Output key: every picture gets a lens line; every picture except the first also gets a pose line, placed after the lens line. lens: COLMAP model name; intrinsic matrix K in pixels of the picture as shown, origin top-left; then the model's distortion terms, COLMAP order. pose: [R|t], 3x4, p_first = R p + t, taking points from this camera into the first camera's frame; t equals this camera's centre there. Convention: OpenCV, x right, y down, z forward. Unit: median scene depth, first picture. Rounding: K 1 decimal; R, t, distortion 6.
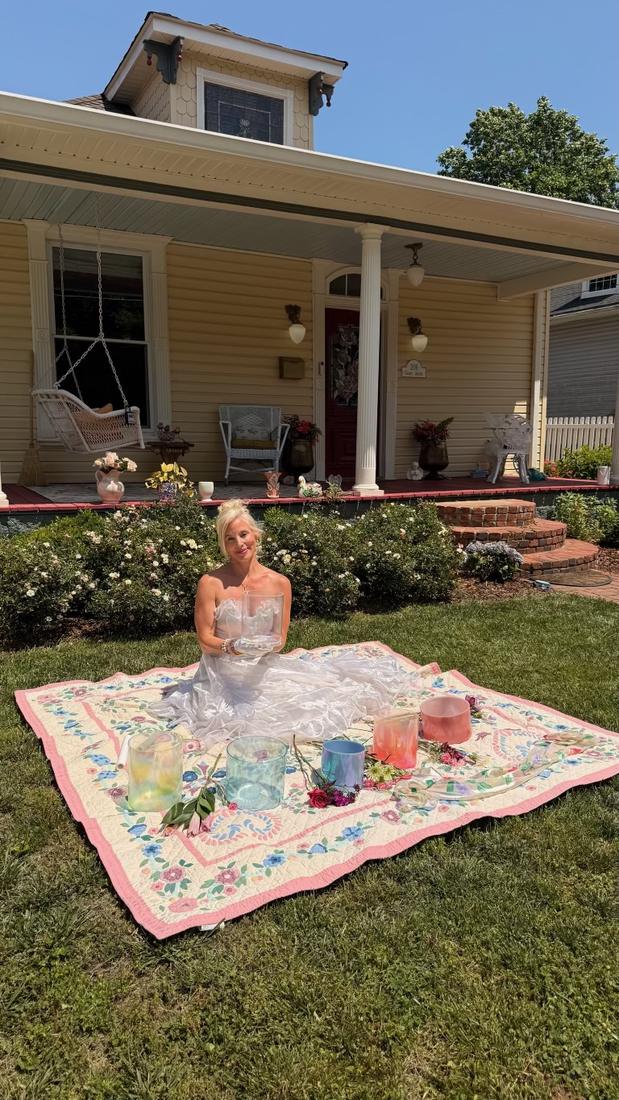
lens RADIAL K [[778.3, 0, 309.5], [0, 778.3, 550.0], [0, 0, 1]] dist [-0.023900, -0.002500]
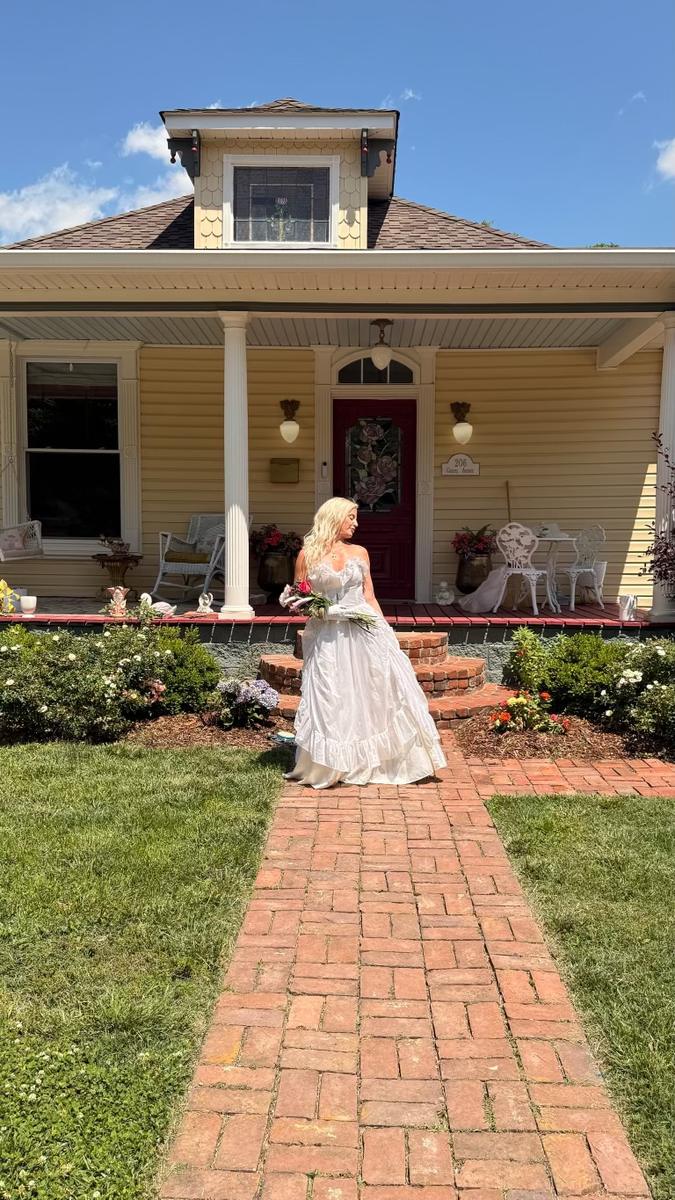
lens RADIAL K [[967.8, 0, 337.5], [0, 967.8, 600.0], [0, 0, 1]] dist [-0.002511, -0.000876]
pose [[0.872174, 0.031762, -0.488163, 0.562992], [-0.073518, 0.995067, -0.066607, -0.022598], [0.483640, 0.093982, 0.870207, 0.099638]]
